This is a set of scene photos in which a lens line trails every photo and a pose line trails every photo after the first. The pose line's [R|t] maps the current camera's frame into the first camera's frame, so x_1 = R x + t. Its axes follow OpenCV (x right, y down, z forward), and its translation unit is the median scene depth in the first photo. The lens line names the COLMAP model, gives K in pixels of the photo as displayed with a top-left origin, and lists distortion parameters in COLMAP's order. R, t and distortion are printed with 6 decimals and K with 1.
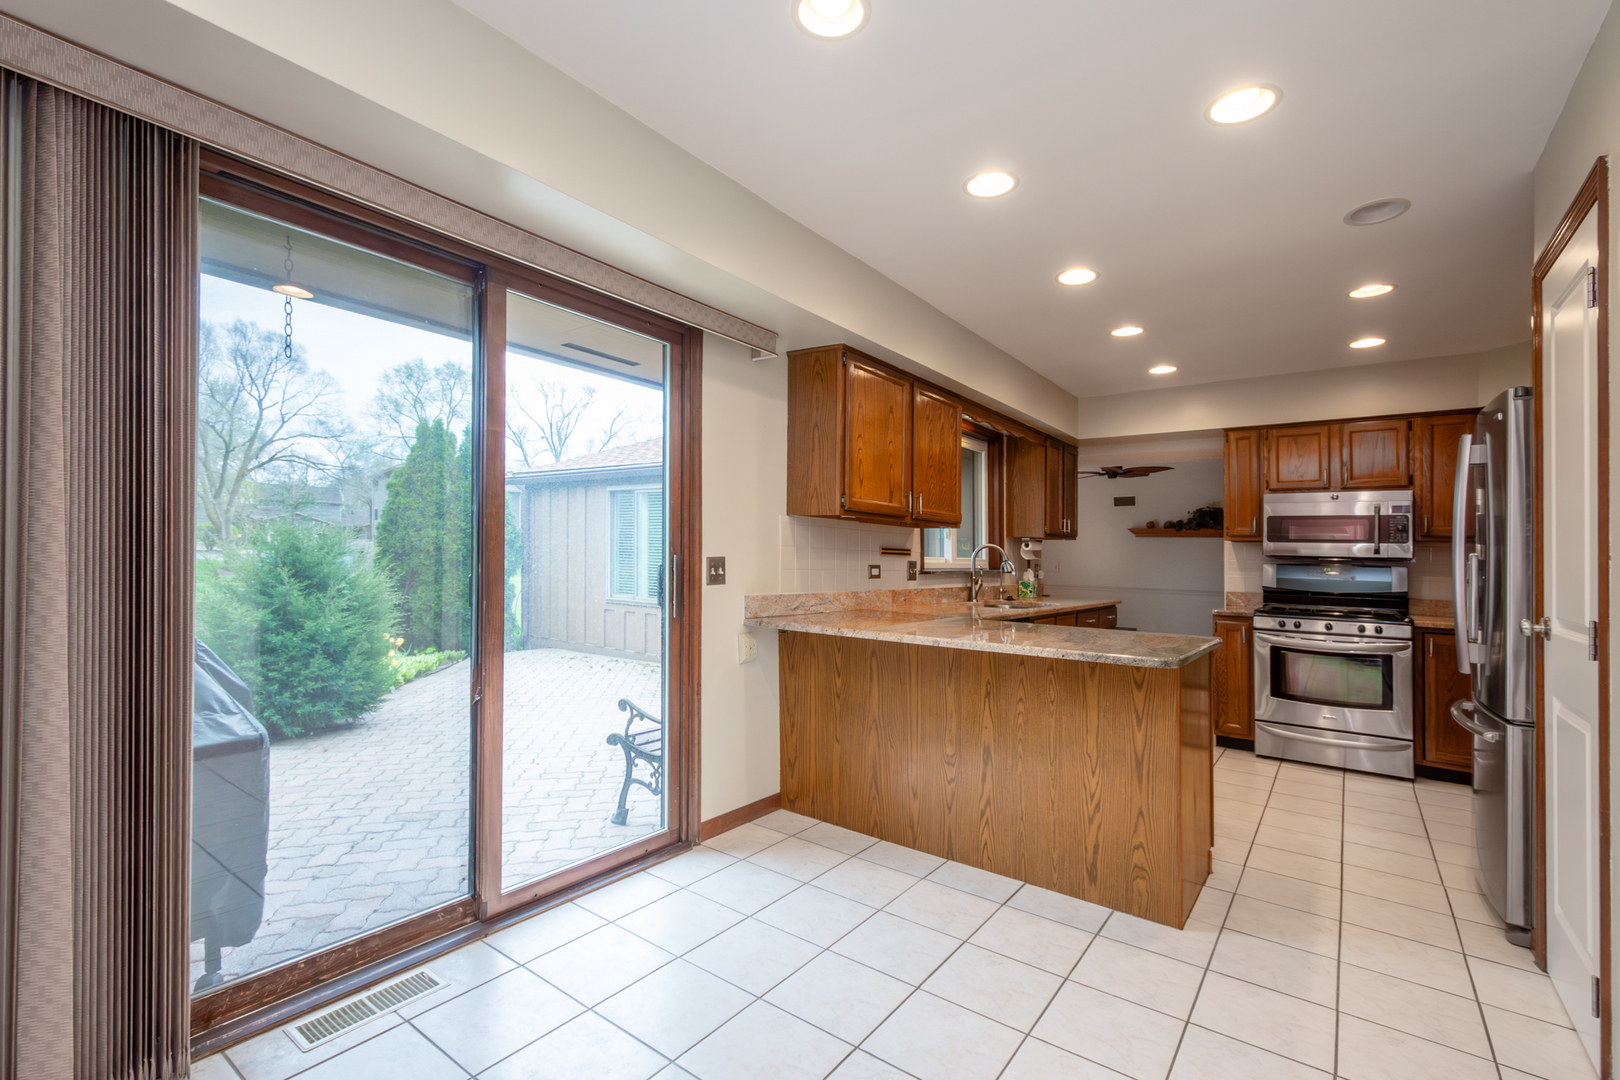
lens RADIAL K [[710.7, 0, 837.7], [0, 710.7, 574.9], [0, 0, 1]] dist [-0.013304, -0.000475]
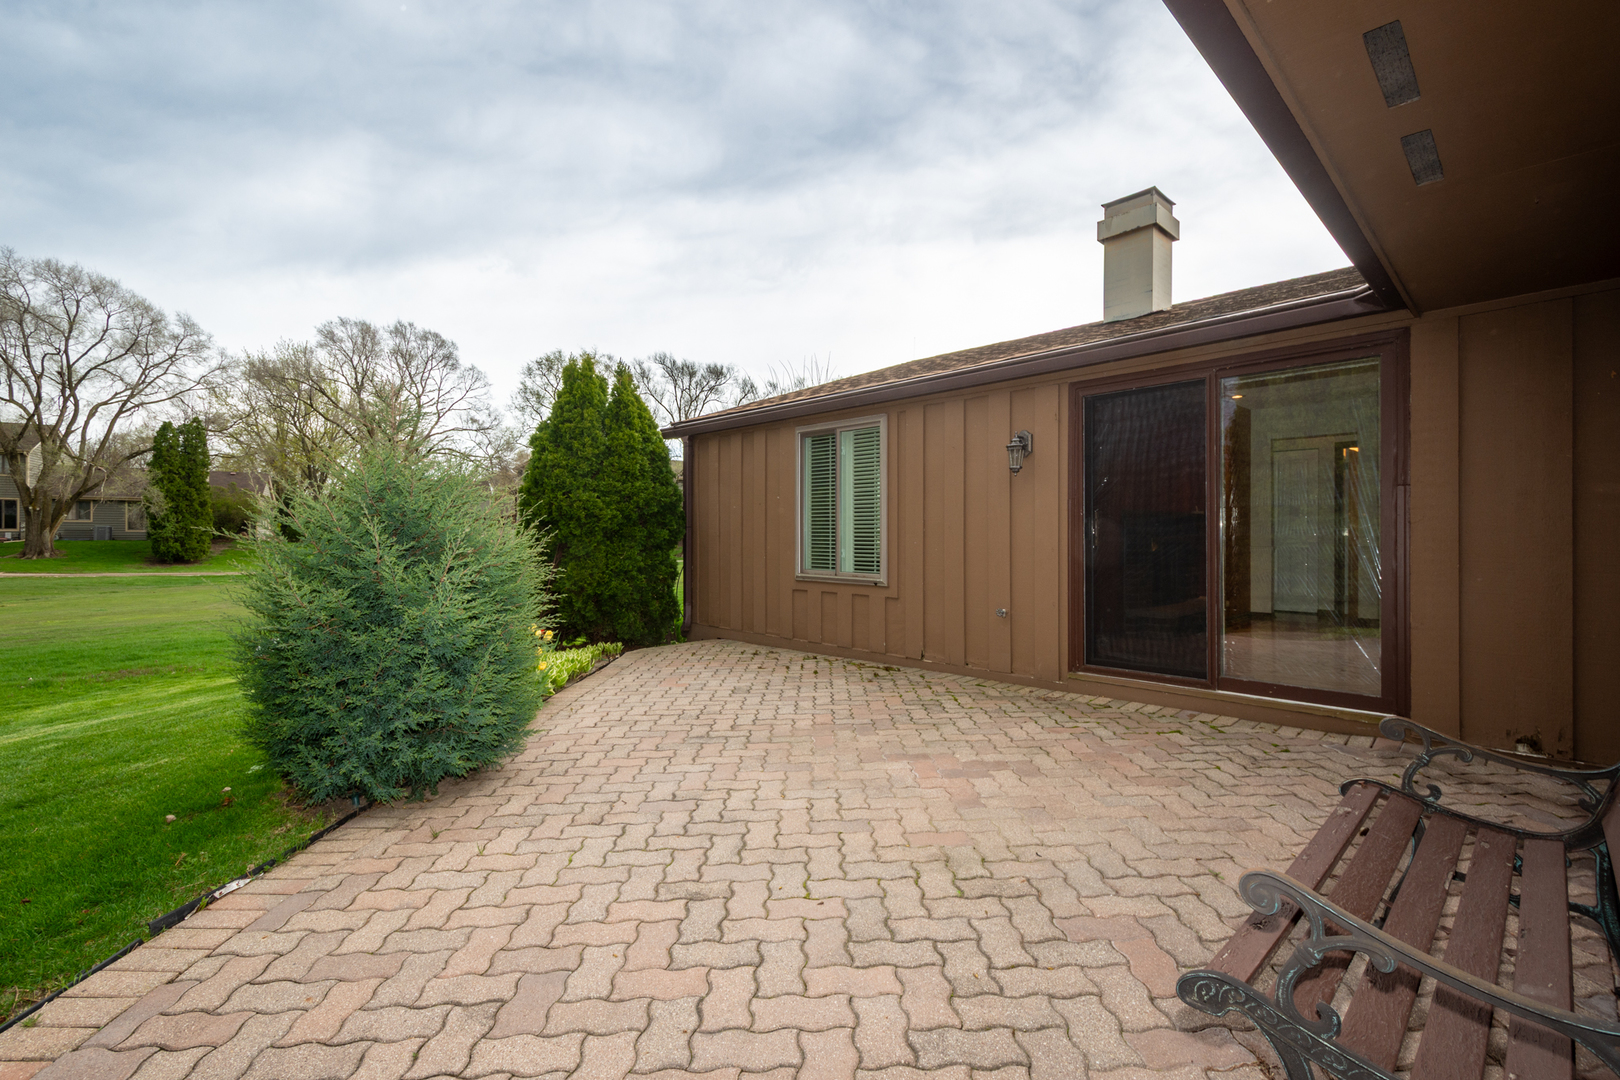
lens RADIAL K [[713.8, 0, 810.0], [0, 713.8, 540.0], [0, 0, 1]] dist [0.011491, -0.000110]
pose [[0.980510, -0.024705, -0.194909, -0.167477], [0.019910, 0.999450, -0.026520, 0.017070], [0.195457, 0.022123, 0.980463, 0.261729]]
